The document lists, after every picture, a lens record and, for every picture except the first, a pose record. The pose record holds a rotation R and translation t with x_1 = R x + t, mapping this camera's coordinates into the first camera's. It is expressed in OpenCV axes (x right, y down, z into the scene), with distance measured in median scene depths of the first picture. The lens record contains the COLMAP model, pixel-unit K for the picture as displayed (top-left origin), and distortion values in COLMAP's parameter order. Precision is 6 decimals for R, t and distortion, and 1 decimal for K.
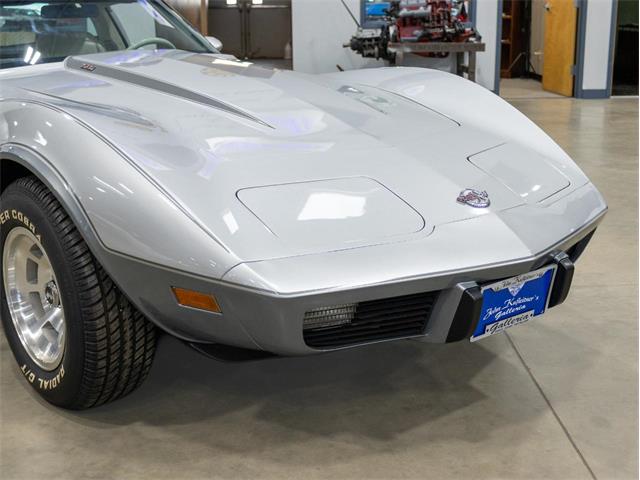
lens RADIAL K [[916.7, 0, 320.0], [0, 916.7, 240.0], [0, 0, 1]] dist [-0.009881, -0.015553]
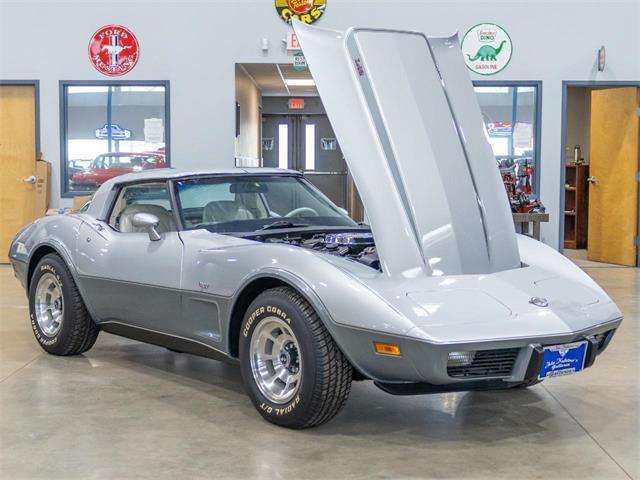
lens RADIAL K [[1027.5, 0, 320.0], [0, 1027.5, 240.0], [0, 0, 1]] dist [0.006339, 0.054447]
pose [[0.998818, 0.016297, -0.045801, -0.159540], [-0.024351, 0.983141, -0.181219, 0.201443], [0.042076, 0.182120, 0.982376, -0.958101]]
